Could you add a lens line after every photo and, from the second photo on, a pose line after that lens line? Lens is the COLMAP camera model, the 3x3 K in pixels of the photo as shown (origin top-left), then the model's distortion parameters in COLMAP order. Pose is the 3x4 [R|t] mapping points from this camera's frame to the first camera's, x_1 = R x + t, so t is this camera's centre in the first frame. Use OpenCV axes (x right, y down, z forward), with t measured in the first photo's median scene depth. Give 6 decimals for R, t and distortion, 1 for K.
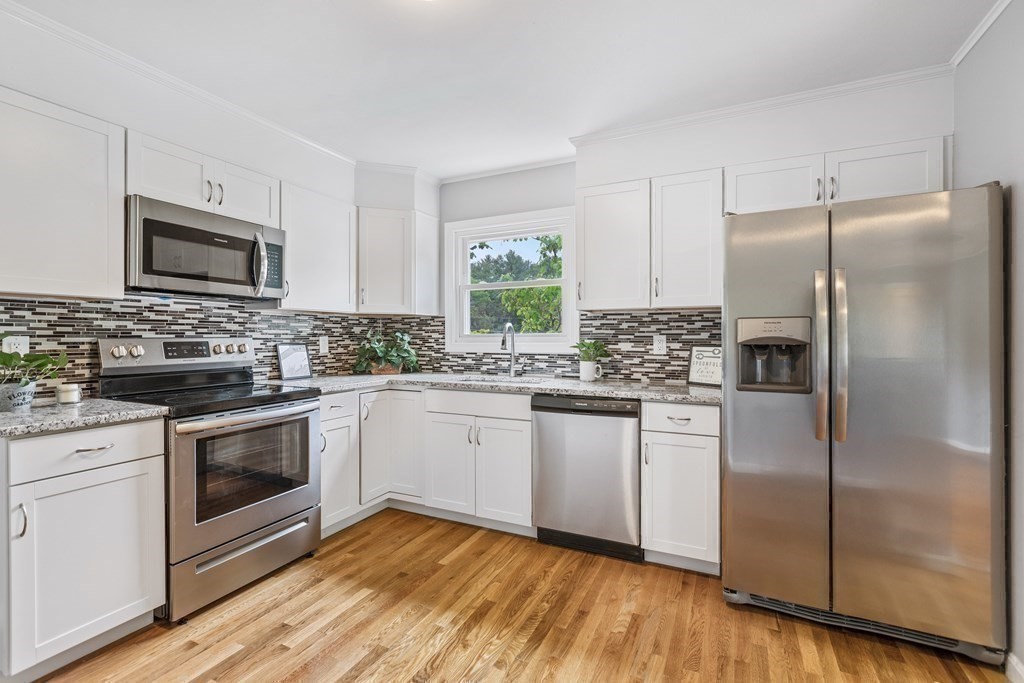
lens RADIAL K [[458.3, 0, 513.8], [0, 458.3, 337.5], [0, 0, 1]] dist [-0.000272, 0.000009]
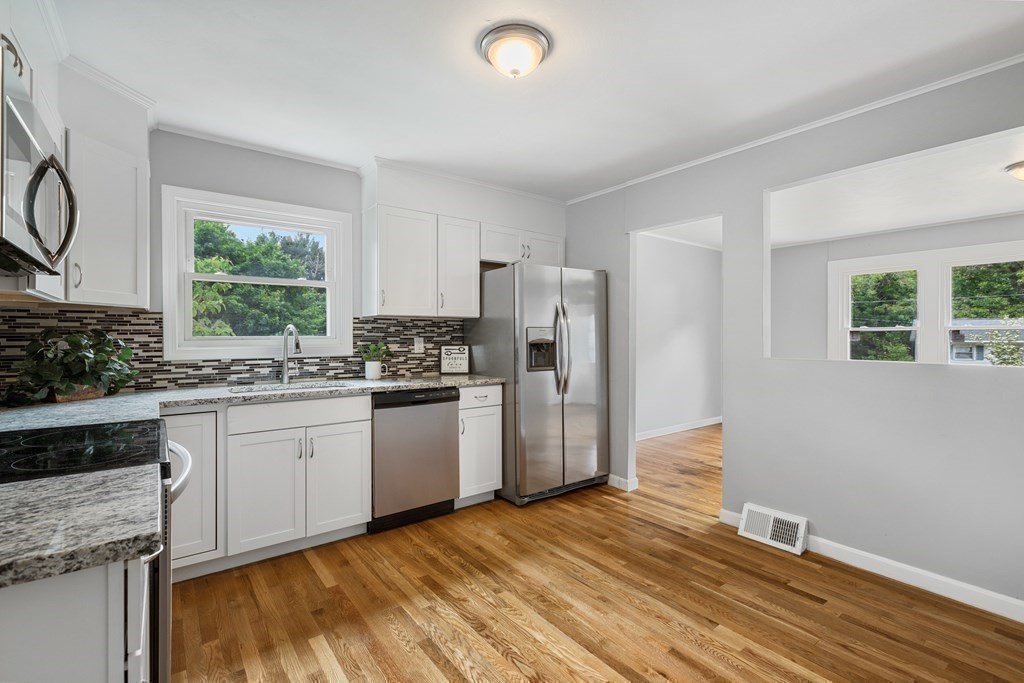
lens RADIAL K [[458.3, 0, 513.8], [0, 458.3, 337.5], [0, 0, 1]] dist [-0.000272, 0.000009]
pose [[0.452357, -0.002493, 0.891834, -0.681578], [0.003407, 0.999994, 0.001067, -0.005545], [-0.891831, 0.002556, 0.452362, 0.213168]]
